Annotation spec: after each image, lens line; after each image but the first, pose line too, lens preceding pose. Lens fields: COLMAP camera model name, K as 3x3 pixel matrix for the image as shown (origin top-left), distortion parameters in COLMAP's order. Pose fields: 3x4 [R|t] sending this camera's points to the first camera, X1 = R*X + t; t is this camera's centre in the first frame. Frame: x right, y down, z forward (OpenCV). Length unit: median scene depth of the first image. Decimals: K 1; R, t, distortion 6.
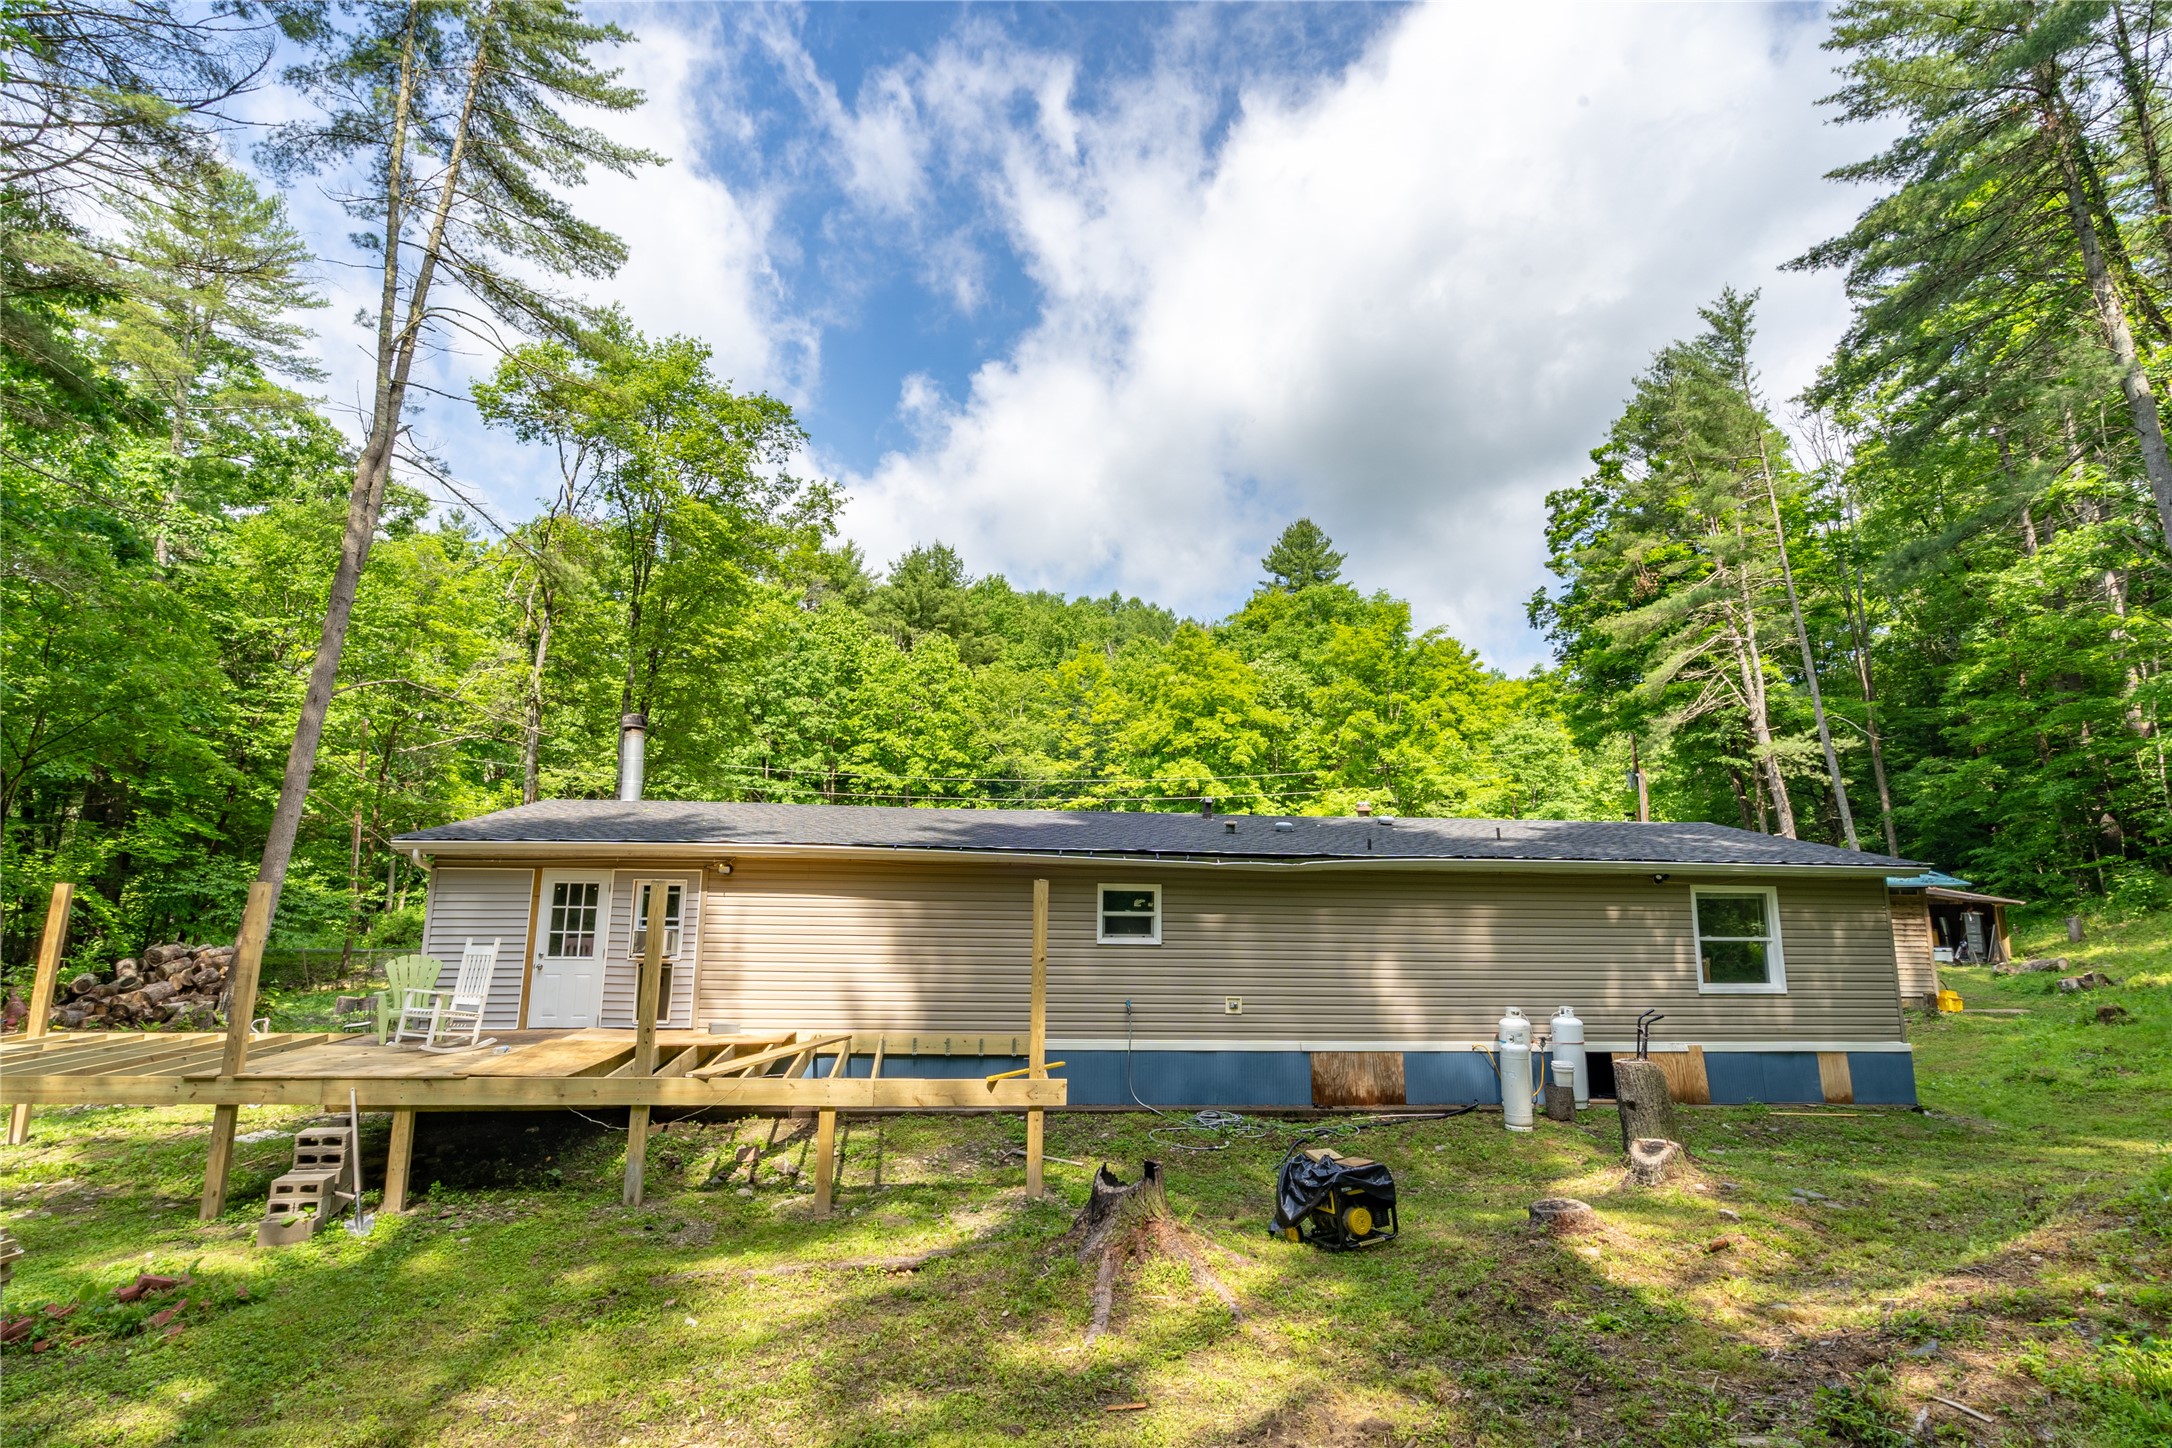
lens RADIAL K [[1047.6, 0, 1089.5], [0, 1047.6, 724.9], [0, 0, 1]] dist [-0.006114, 0.000985]
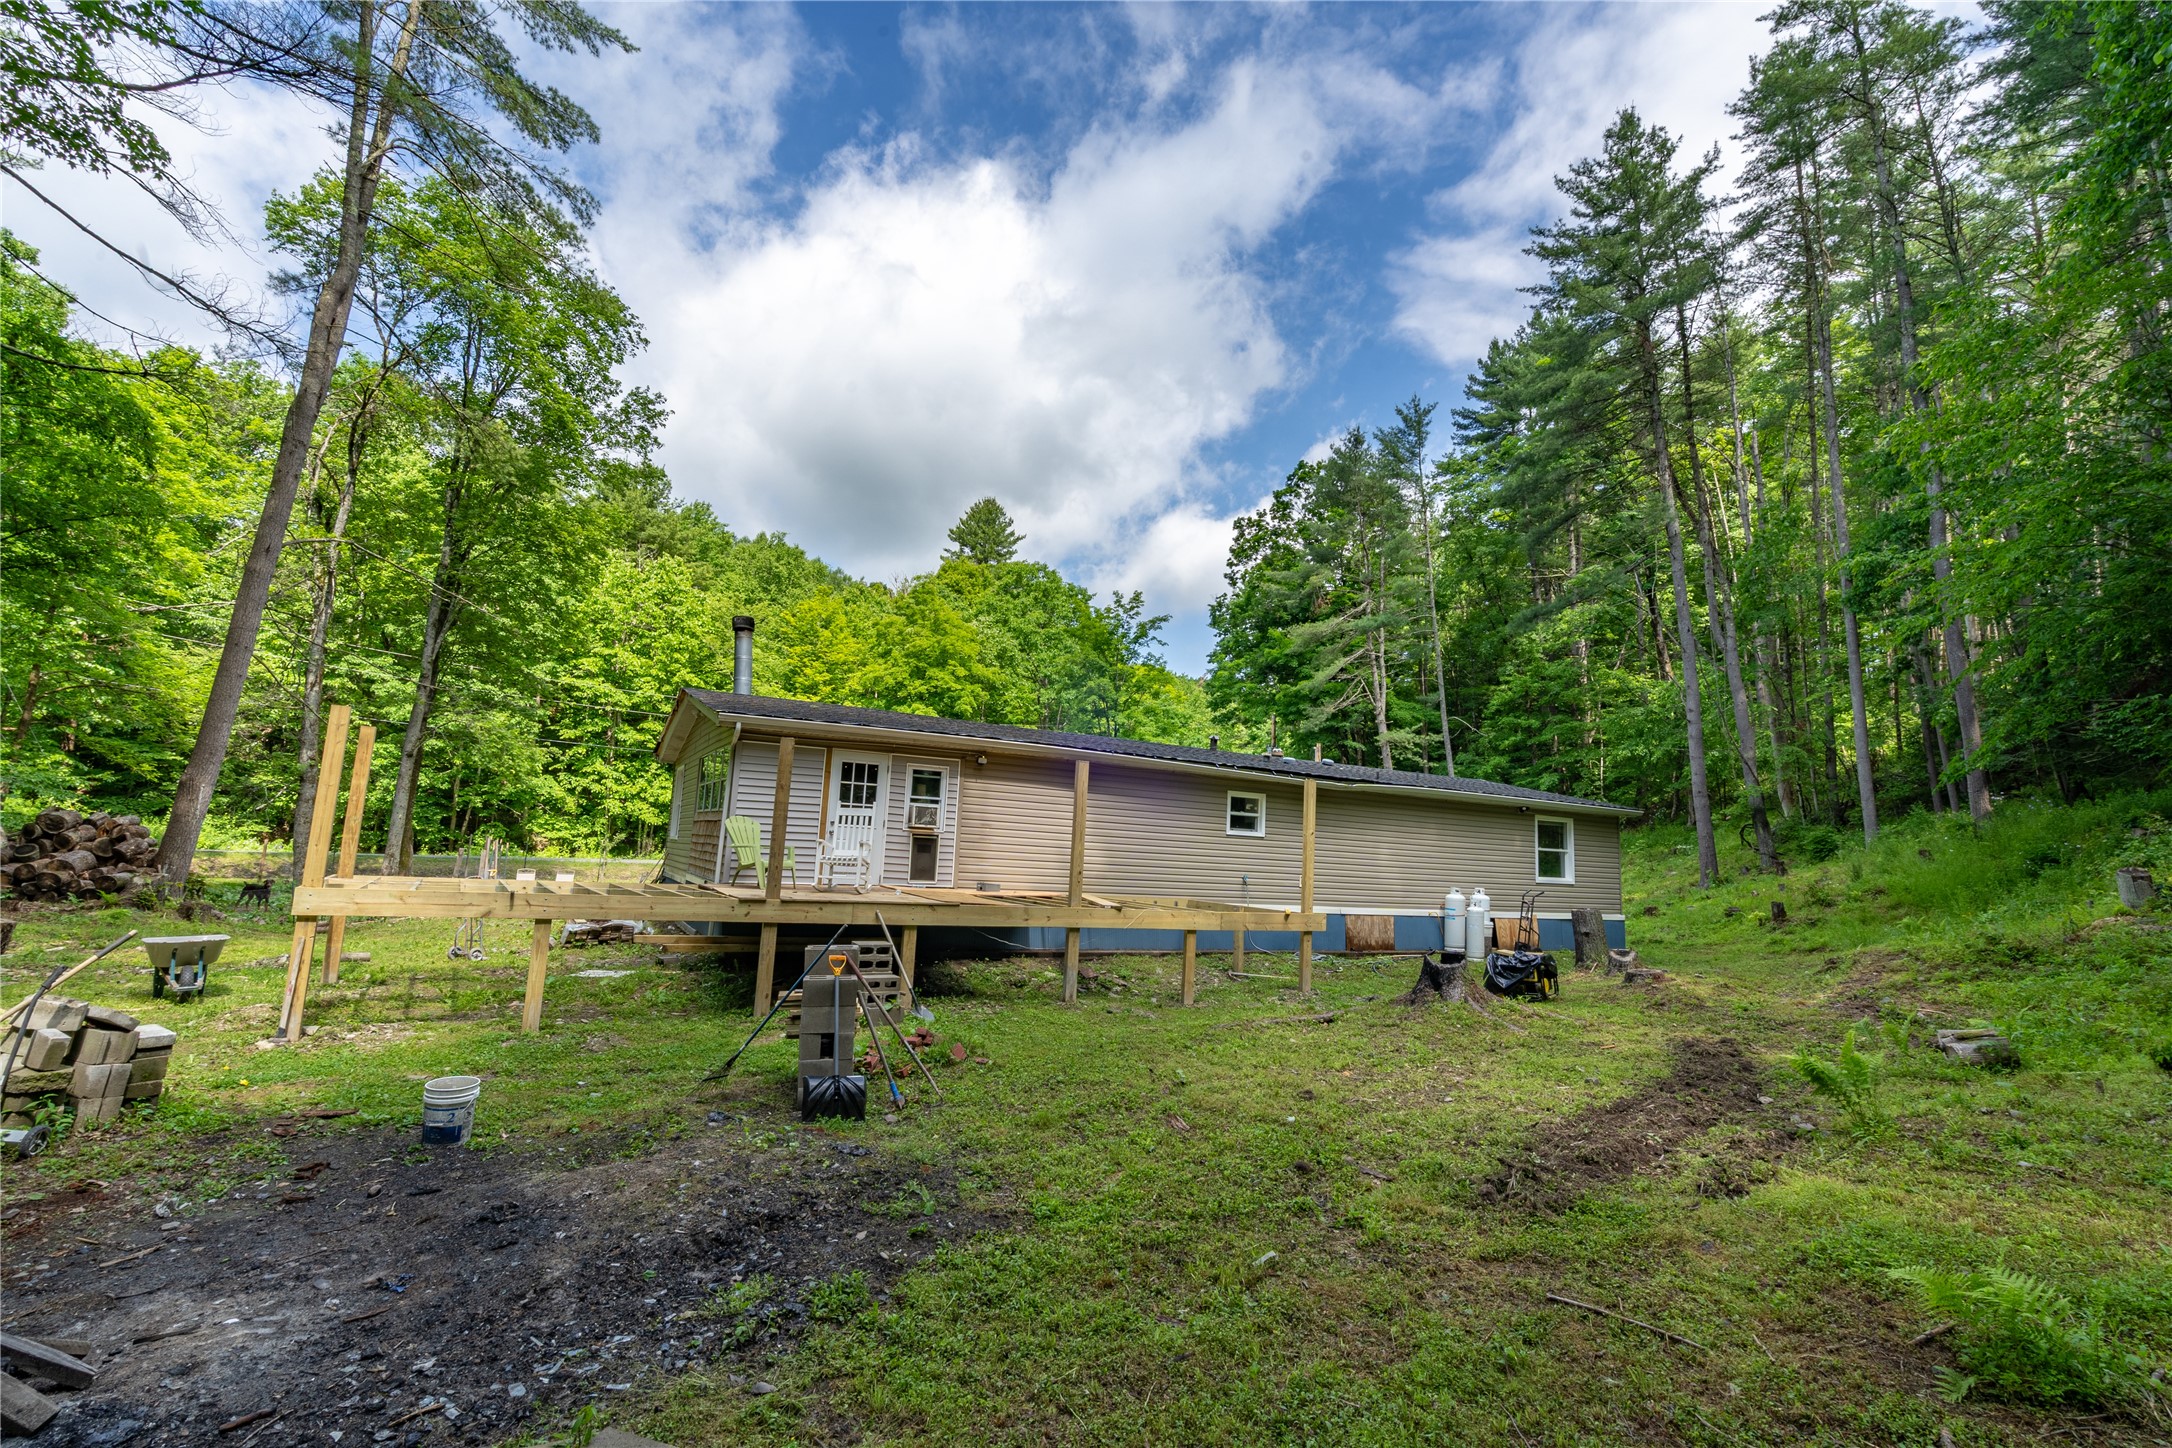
lens RADIAL K [[982.0, 0, 1093.1], [0, 982.0, 721.3], [0, 0, 1]] dist [-0.004211, 0.001025]
pose [[0.916928, 0.086982, 0.389457, -0.192659], [-0.102698, 0.994518, 0.019672, 0.015982], [-0.385611, -0.058034, 0.920834, -0.029858]]
